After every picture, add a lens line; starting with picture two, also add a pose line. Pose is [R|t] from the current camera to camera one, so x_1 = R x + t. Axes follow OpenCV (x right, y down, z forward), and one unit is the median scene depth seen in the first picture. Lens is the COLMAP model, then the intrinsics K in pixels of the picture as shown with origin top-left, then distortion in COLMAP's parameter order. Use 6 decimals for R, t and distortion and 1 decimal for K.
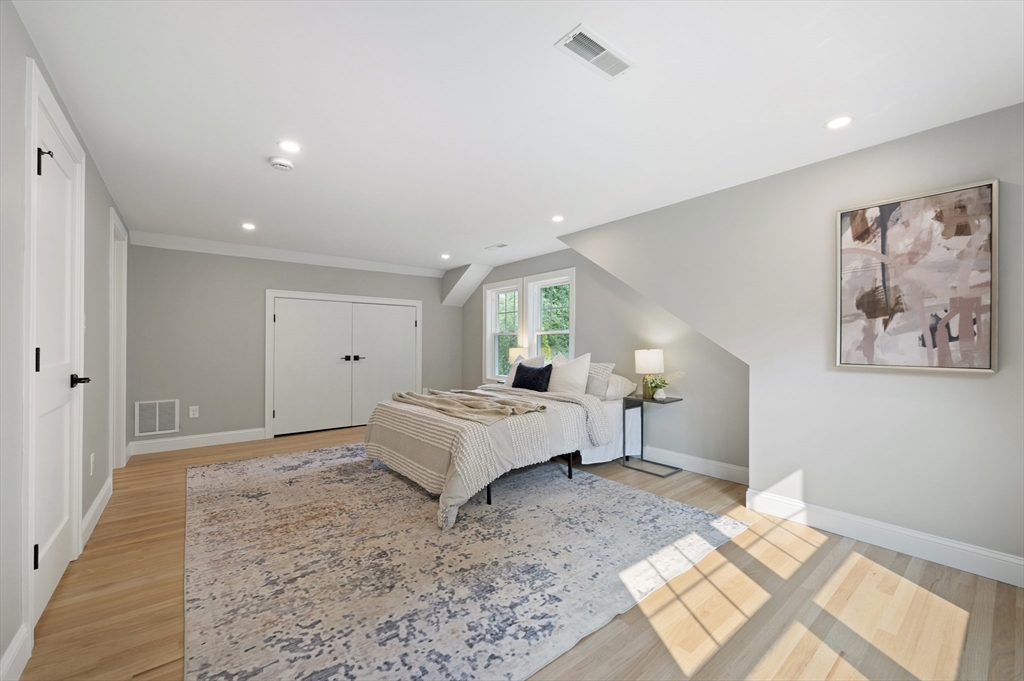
lens RADIAL K [[408.6, 0, 512.0], [0, 408.6, 340.5], [0, 0, 1]] dist [-0.000214, -0.000234]
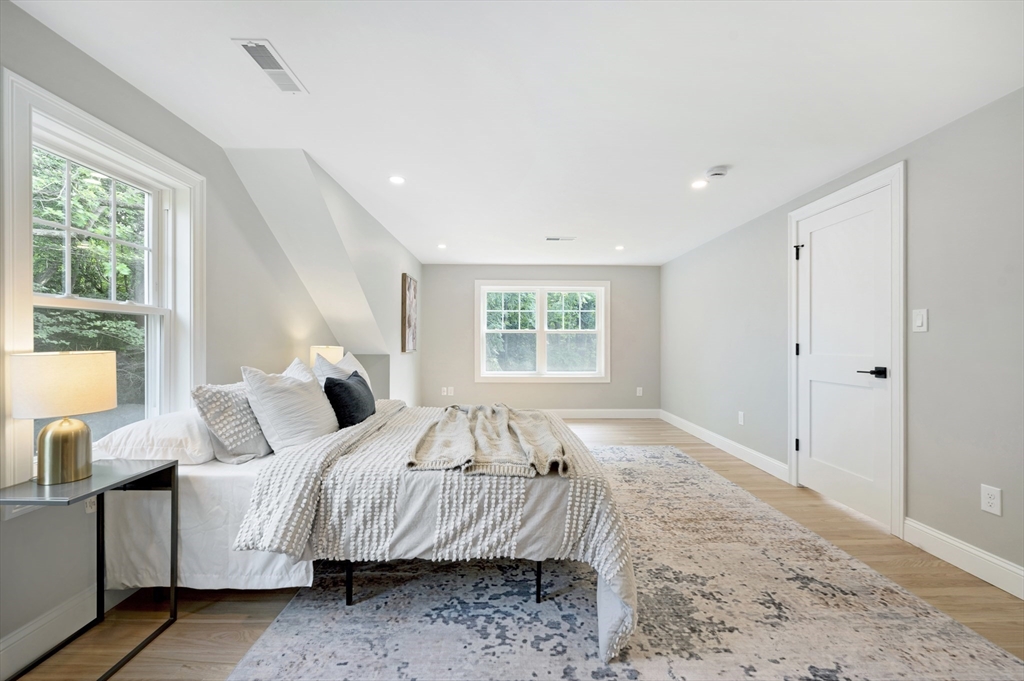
lens RADIAL K [[408.6, 0, 512.0], [0, 408.6, 340.5], [0, 0, 1]] dist [-0.000214, -0.000234]
pose [[-0.792943, -0.002272, 0.609292, -0.708683], [-0.008586, 0.999935, -0.007446, 0.016940], [-0.609235, -0.011136, -0.792911, 1.946753]]
